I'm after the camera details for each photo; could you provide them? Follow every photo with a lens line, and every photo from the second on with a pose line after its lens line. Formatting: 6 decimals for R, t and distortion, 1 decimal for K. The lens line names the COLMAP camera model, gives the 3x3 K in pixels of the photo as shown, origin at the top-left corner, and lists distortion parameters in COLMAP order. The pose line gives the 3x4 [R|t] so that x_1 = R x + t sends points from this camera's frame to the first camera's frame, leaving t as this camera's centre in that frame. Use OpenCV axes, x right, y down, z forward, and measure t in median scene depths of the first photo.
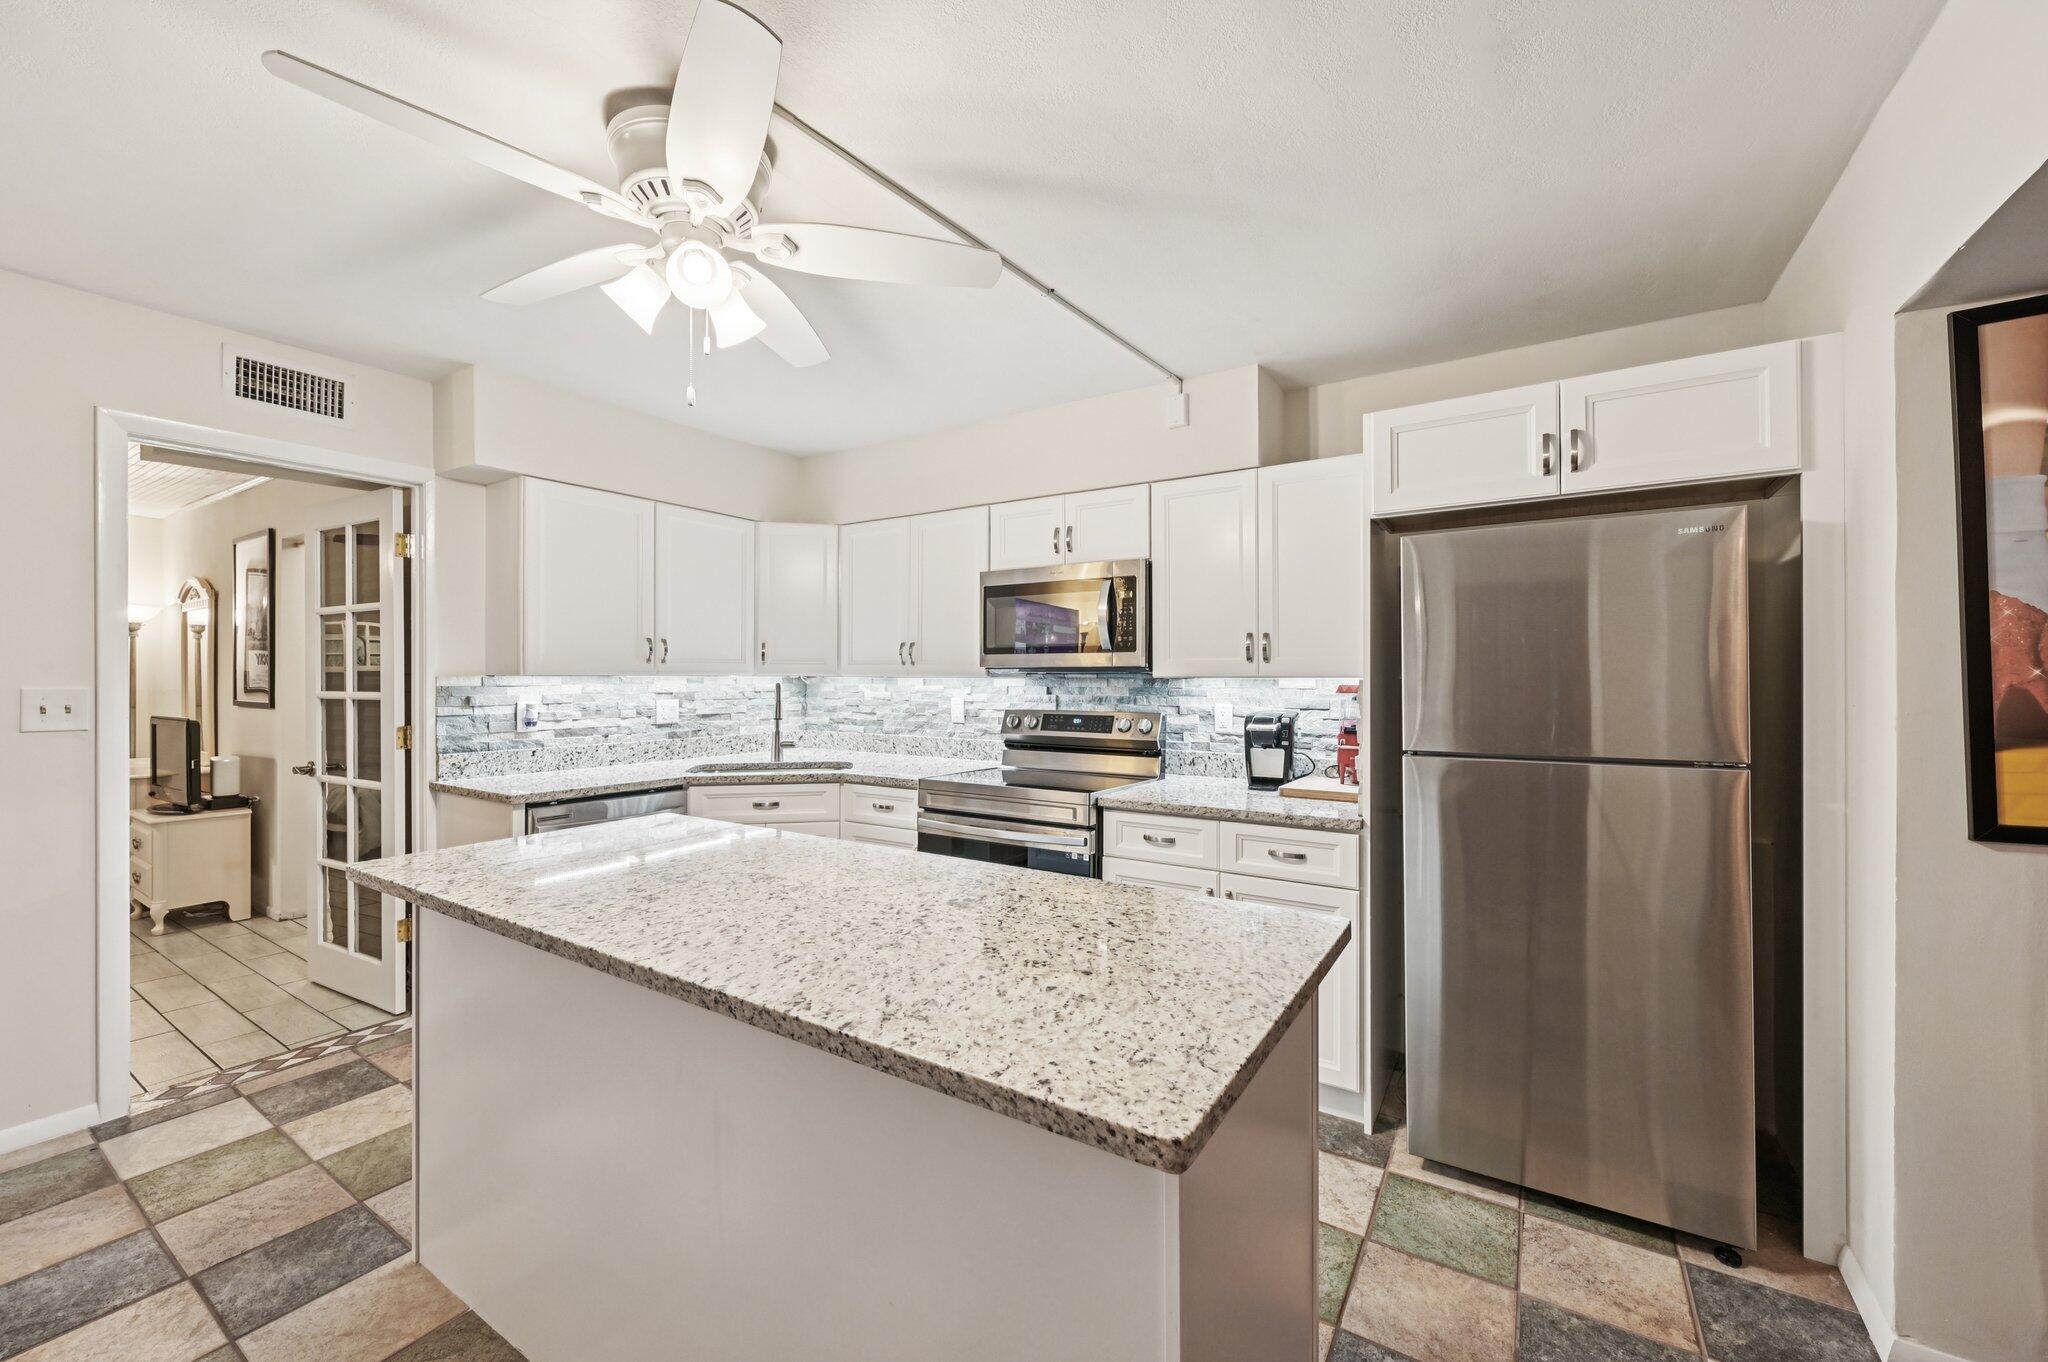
lens RADIAL K [[806.8, 0, 1027.1], [0, 806.8, 674.3], [0, 0, 1]] dist [-0.000382, -0.000008]
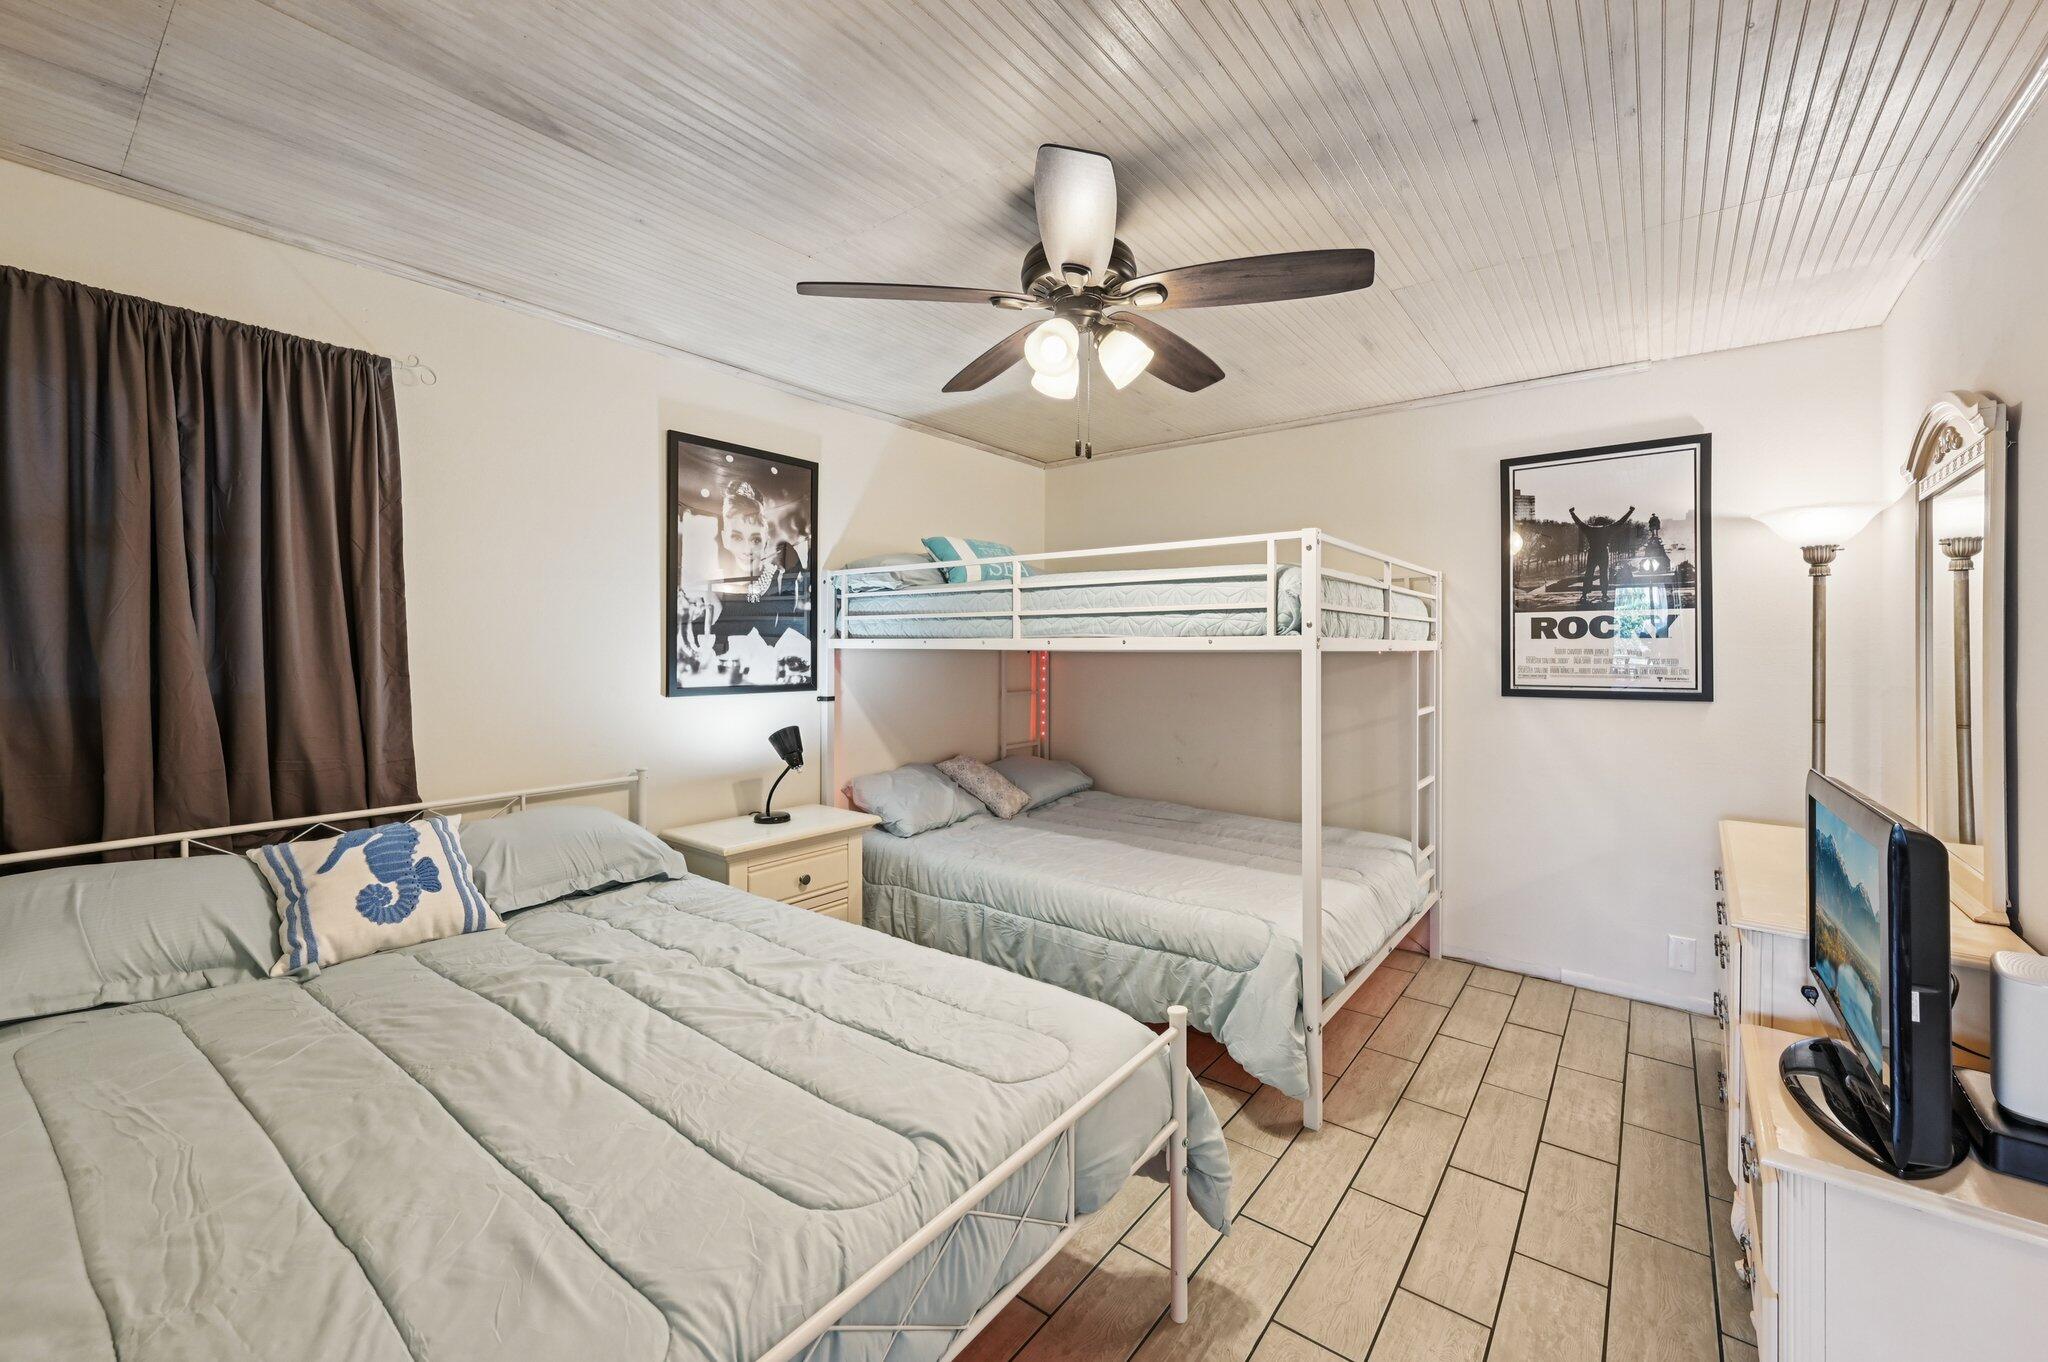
lens RADIAL K [[810.4, 0, 1027.0], [0, 810.4, 664.7], [0, 0, 1]] dist [-0.001357, -0.000087]
pose [[-0.092254, 0.010466, -0.995681, -0.926580], [0.001576, 0.999945, 0.010364, 0.003185], [0.995734, -0.000613, -0.092265, 0.912076]]
